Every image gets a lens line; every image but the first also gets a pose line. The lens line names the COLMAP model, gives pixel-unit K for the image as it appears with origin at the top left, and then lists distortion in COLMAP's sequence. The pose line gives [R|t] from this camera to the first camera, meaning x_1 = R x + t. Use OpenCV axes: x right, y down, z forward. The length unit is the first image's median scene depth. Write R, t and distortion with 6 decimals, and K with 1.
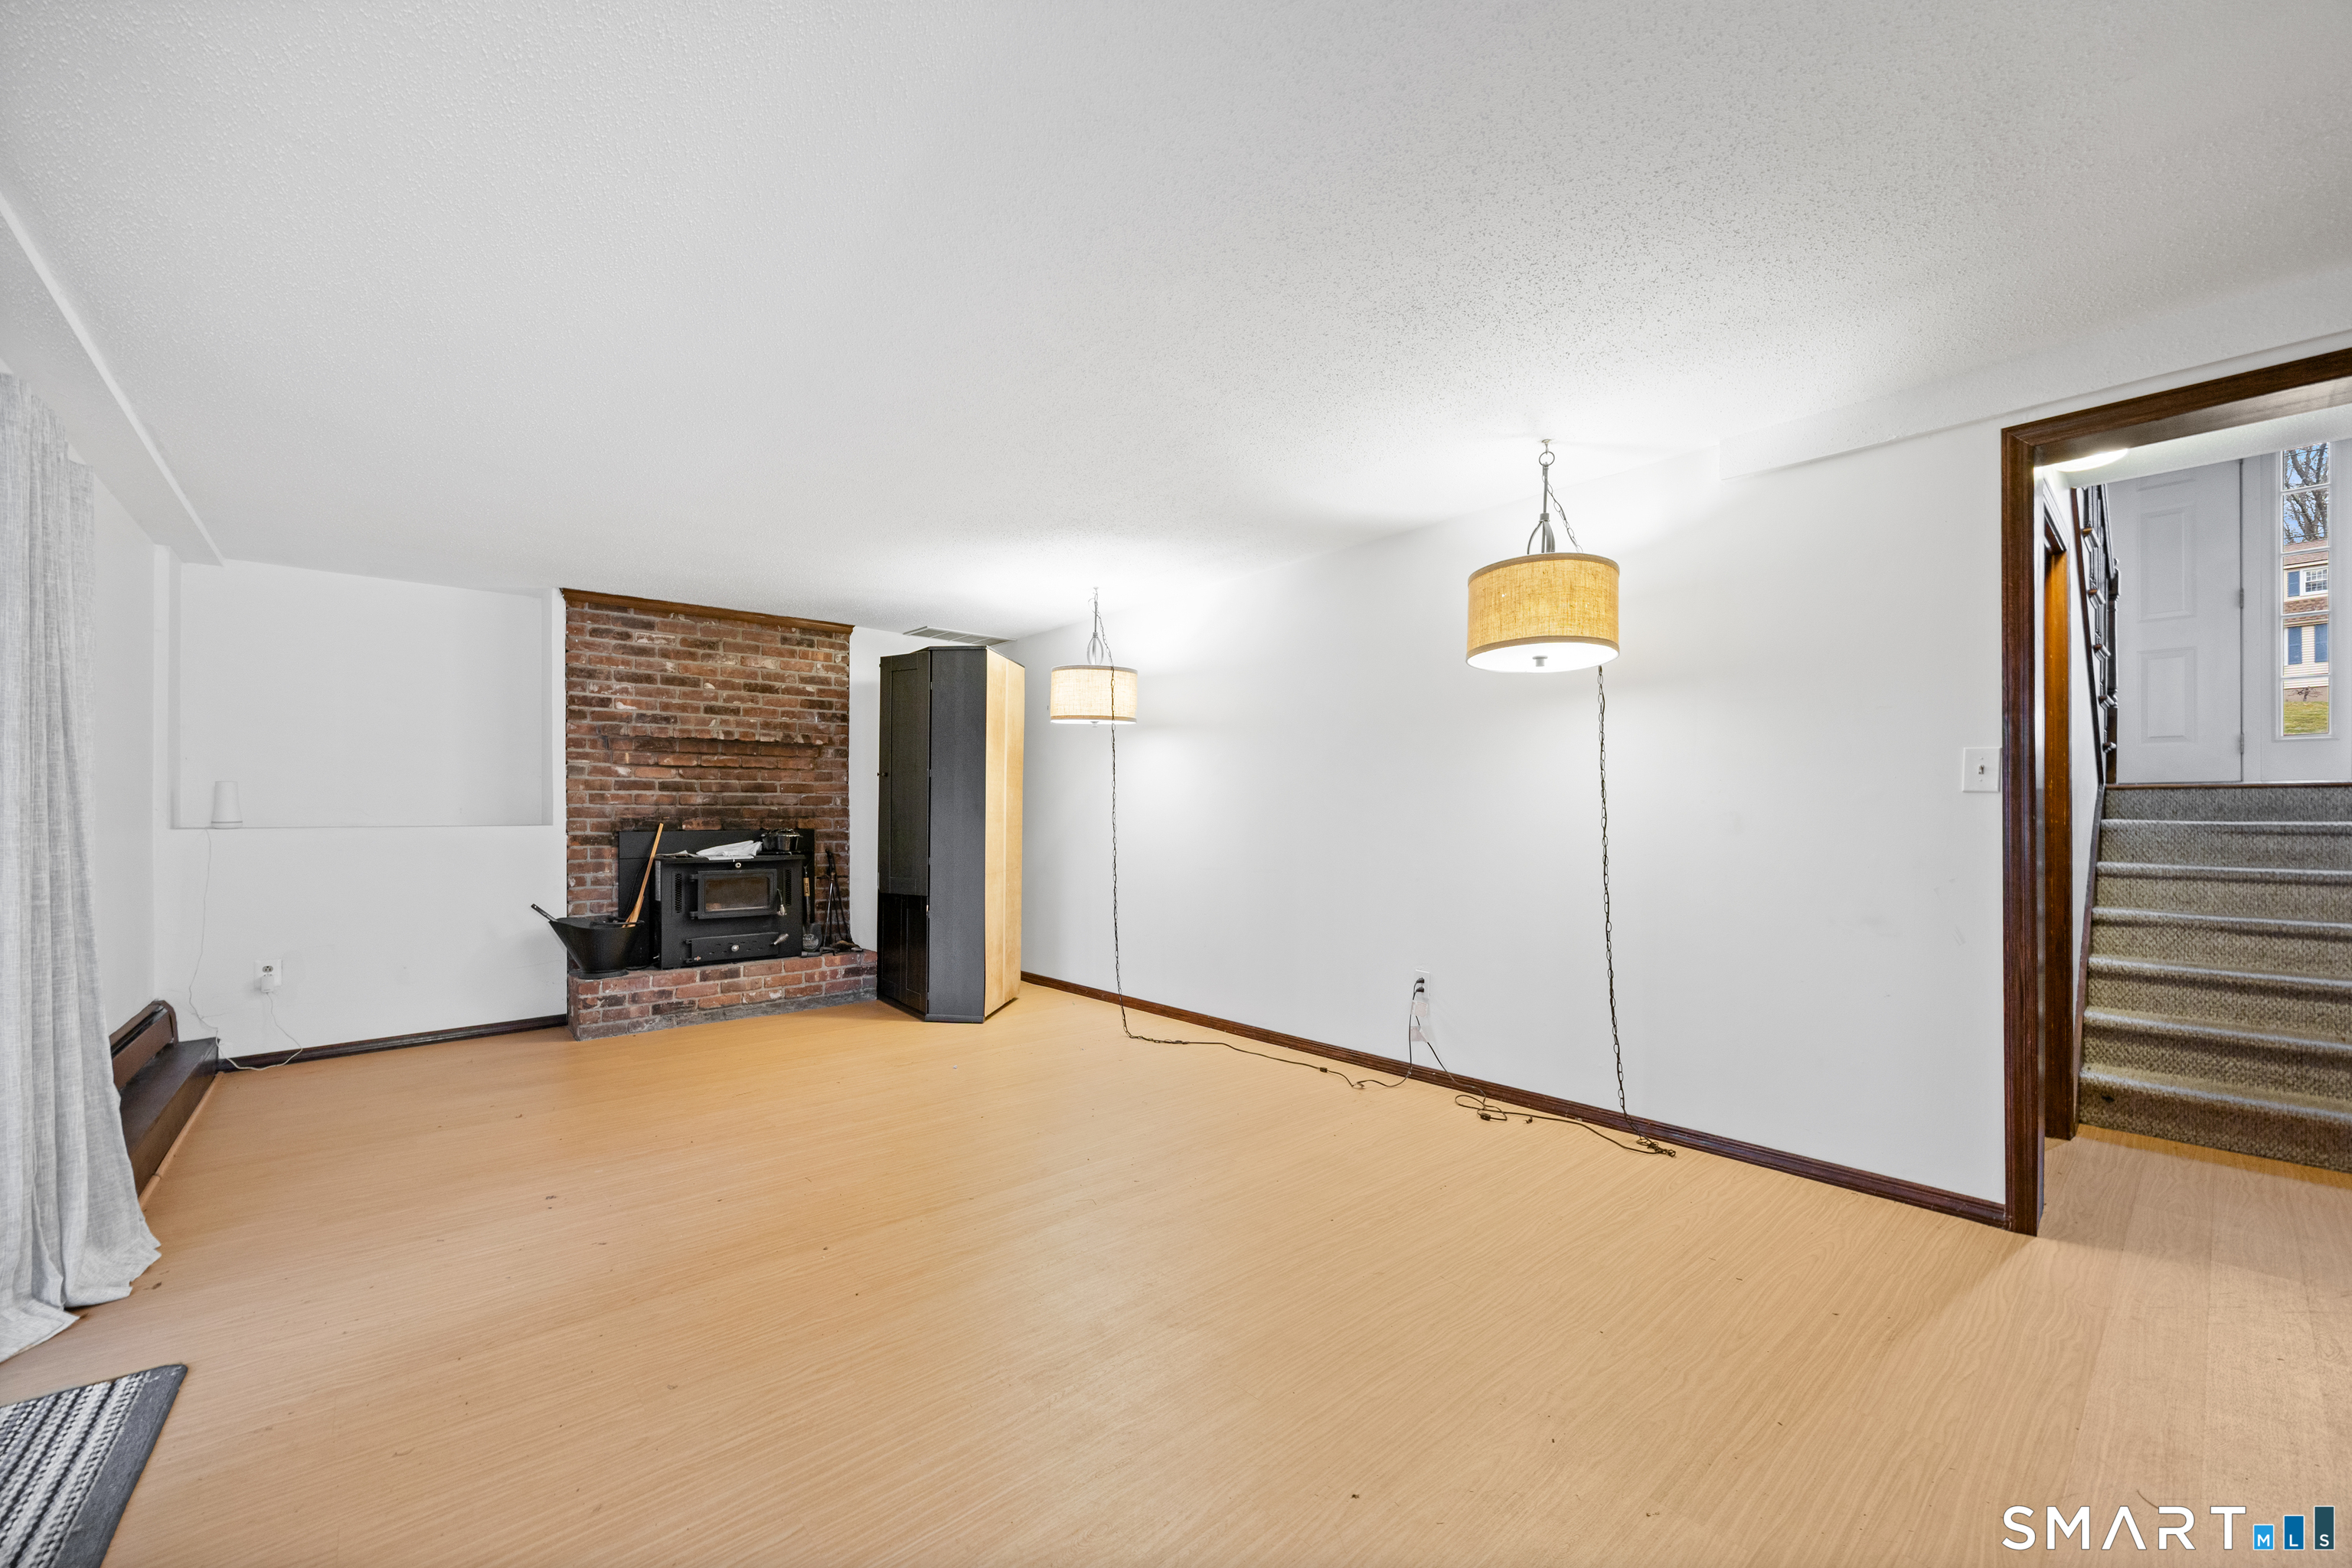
lens RADIAL K [[915.3, 0, 1182.8], [0, 915.3, 792.4], [0, 0, 1]] dist [0.002711, 0.000301]
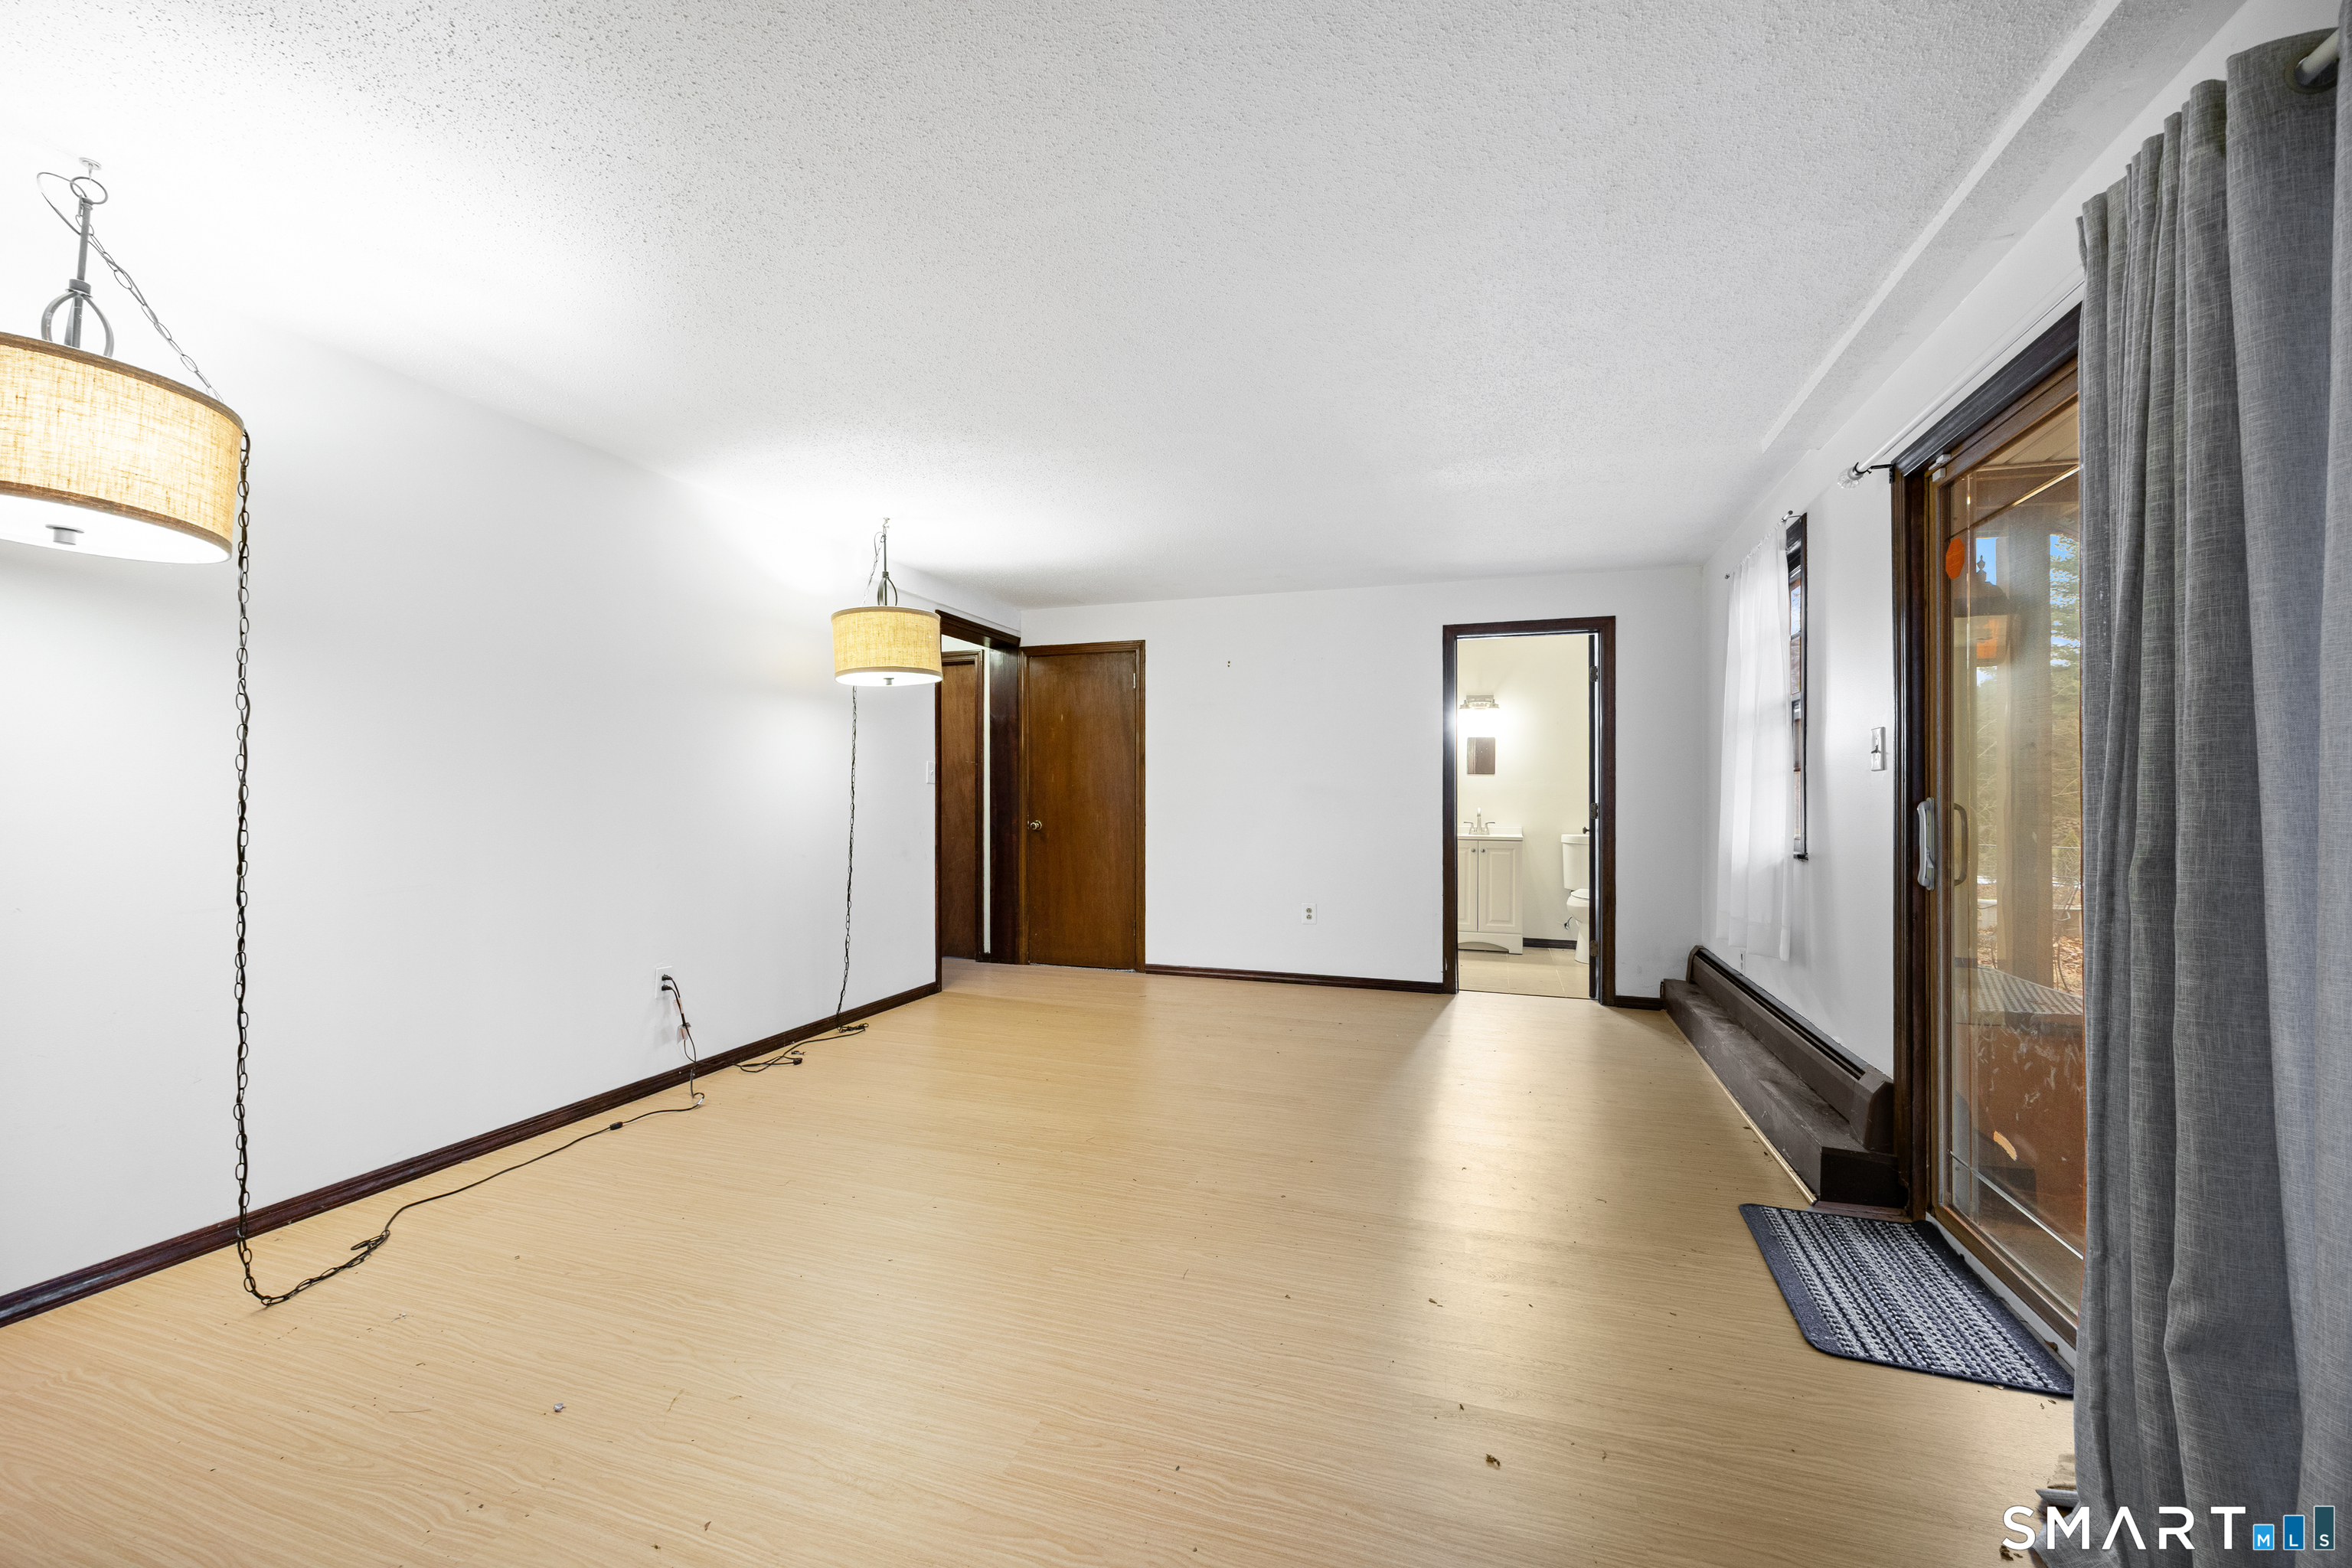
lens RADIAL K [[915.3, 0, 1182.8], [0, 915.3, 792.4], [0, 0, 1]] dist [0.002711, 0.000301]
pose [[-0.494549, 0.002794, 0.869145, -0.985840], [-0.020512, 0.999679, -0.014886, 0.032589], [-0.868908, -0.025190, -0.494333, 1.280649]]
